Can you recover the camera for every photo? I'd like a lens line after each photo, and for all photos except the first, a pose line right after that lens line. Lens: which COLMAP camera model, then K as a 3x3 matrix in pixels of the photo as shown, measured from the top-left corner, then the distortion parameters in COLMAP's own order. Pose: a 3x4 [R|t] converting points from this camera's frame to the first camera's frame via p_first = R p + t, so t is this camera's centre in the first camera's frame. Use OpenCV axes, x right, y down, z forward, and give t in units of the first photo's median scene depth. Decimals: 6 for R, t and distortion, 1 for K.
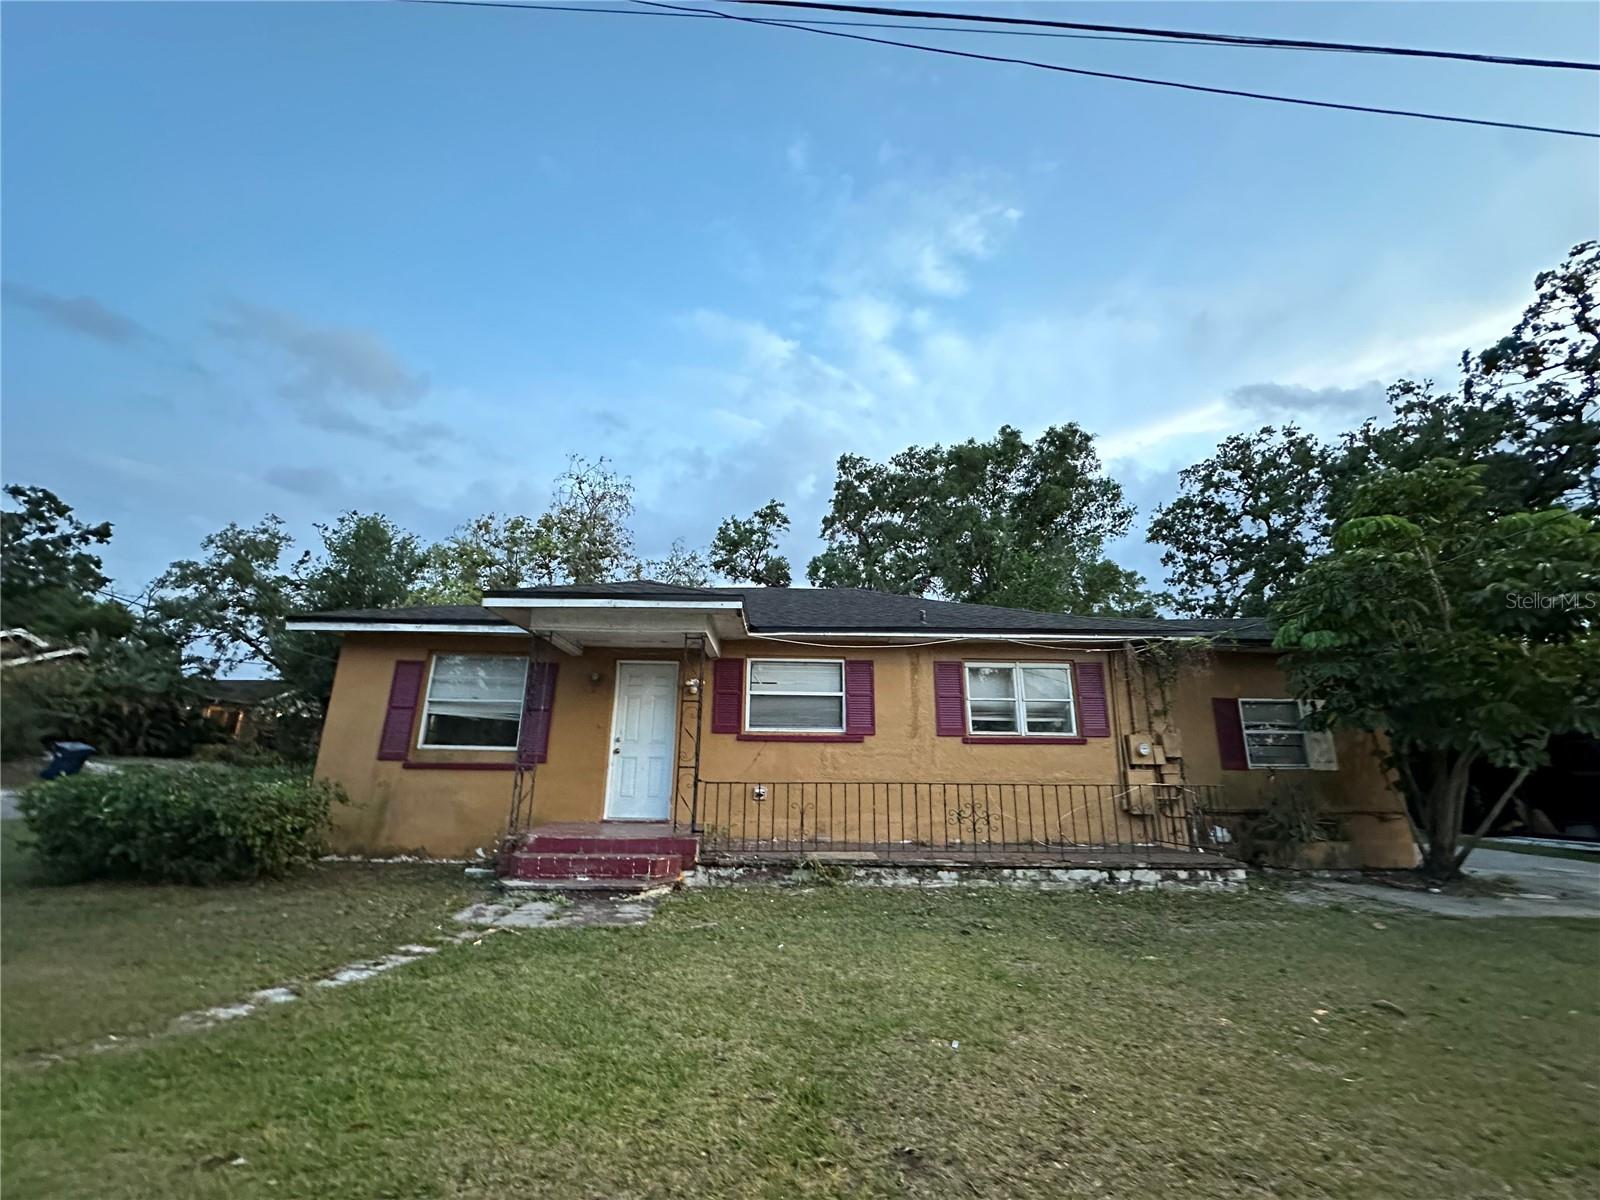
lens RADIAL K [[636.3, 0, 800.0], [0, 636.3, 600.0], [0, 0, 1]] dist [-0.002353, -0.000178]
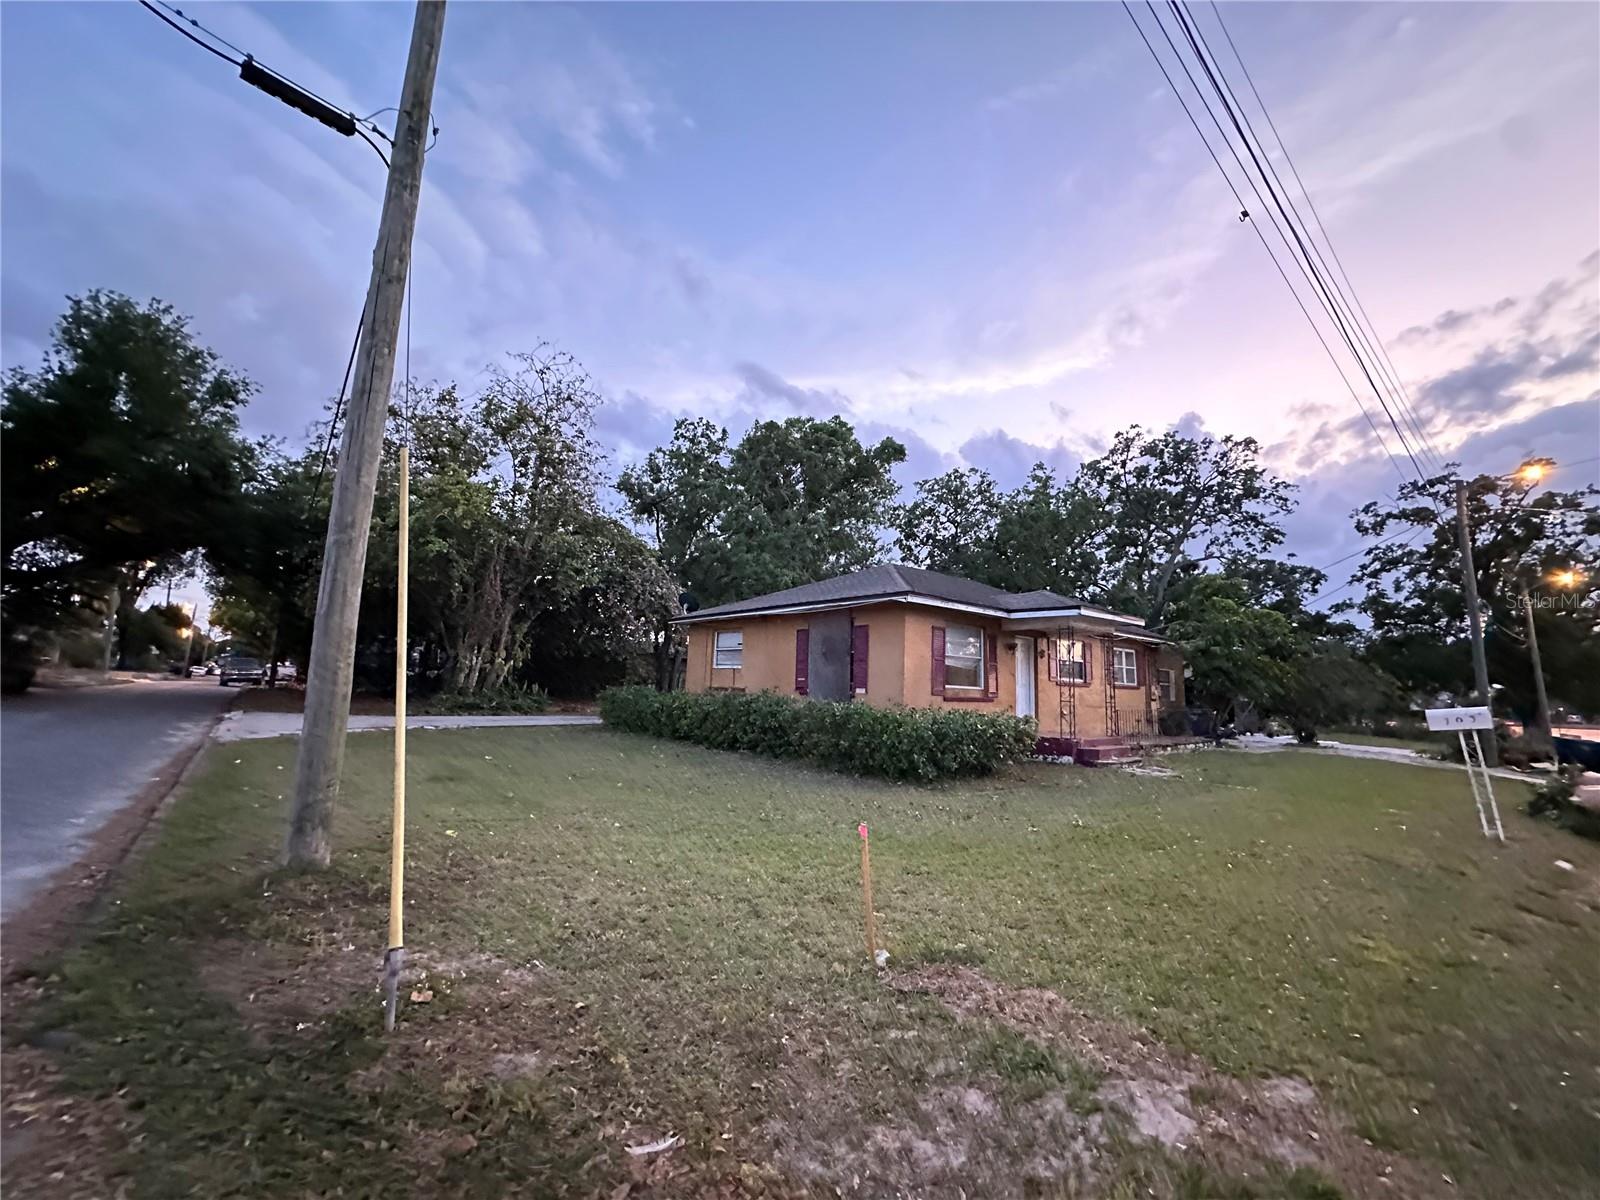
lens RADIAL K [[636.3, 0, 800.0], [0, 636.3, 600.0], [0, 0, 1]] dist [-0.002353, -0.000178]
pose [[0.792213, 0.095856, 0.602669, -0.528342], [-0.180571, 0.980183, 0.081461, -0.006858], [-0.582917, -0.173359, 0.793823, 0.019182]]
